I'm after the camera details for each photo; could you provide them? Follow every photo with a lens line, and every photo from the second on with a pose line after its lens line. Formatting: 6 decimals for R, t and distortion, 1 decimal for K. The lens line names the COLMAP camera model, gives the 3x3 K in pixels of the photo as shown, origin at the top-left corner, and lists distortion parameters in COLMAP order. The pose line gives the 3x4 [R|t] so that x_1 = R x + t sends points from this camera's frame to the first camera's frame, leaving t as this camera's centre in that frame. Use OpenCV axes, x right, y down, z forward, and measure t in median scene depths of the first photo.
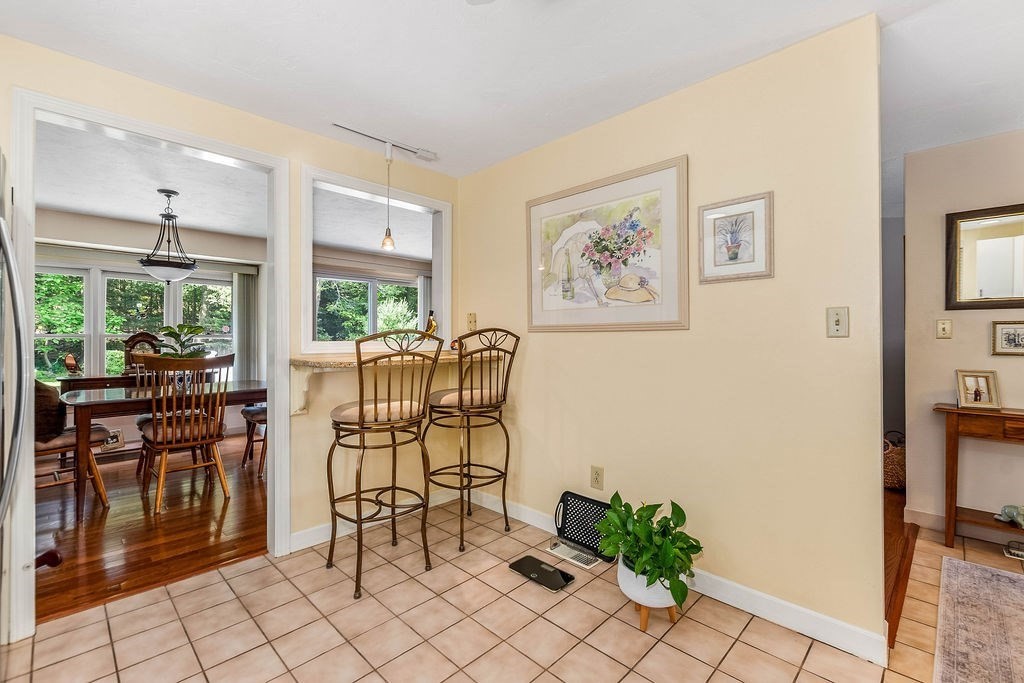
lens RADIAL K [[445.6, 0, 513.2], [0, 445.6, 336.7], [0, 0, 1]] dist [0.000915, 0.000019]
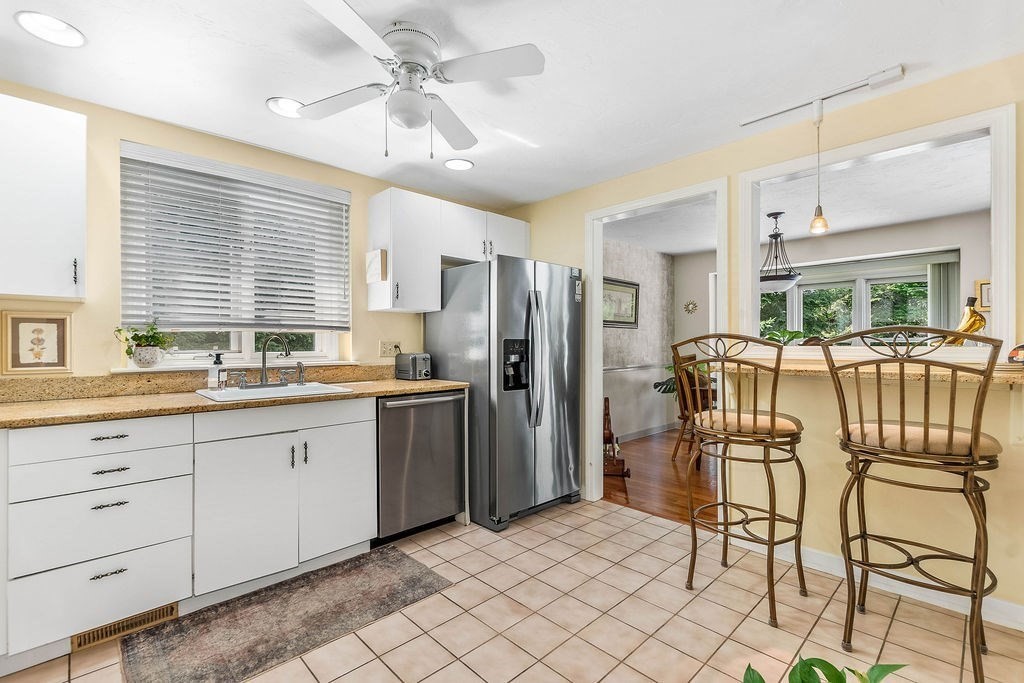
lens RADIAL K [[455.1, 0, 493.7], [0, 455.1, 343.4], [0, 0, 1]] dist [-0.000382, 0.000154]
pose [[-0.049783, 0.001624, -0.998759, 0.598158], [0.007188, 0.999973, 0.001268, -0.000904], [0.998734, -0.007116, -0.049794, 0.473809]]
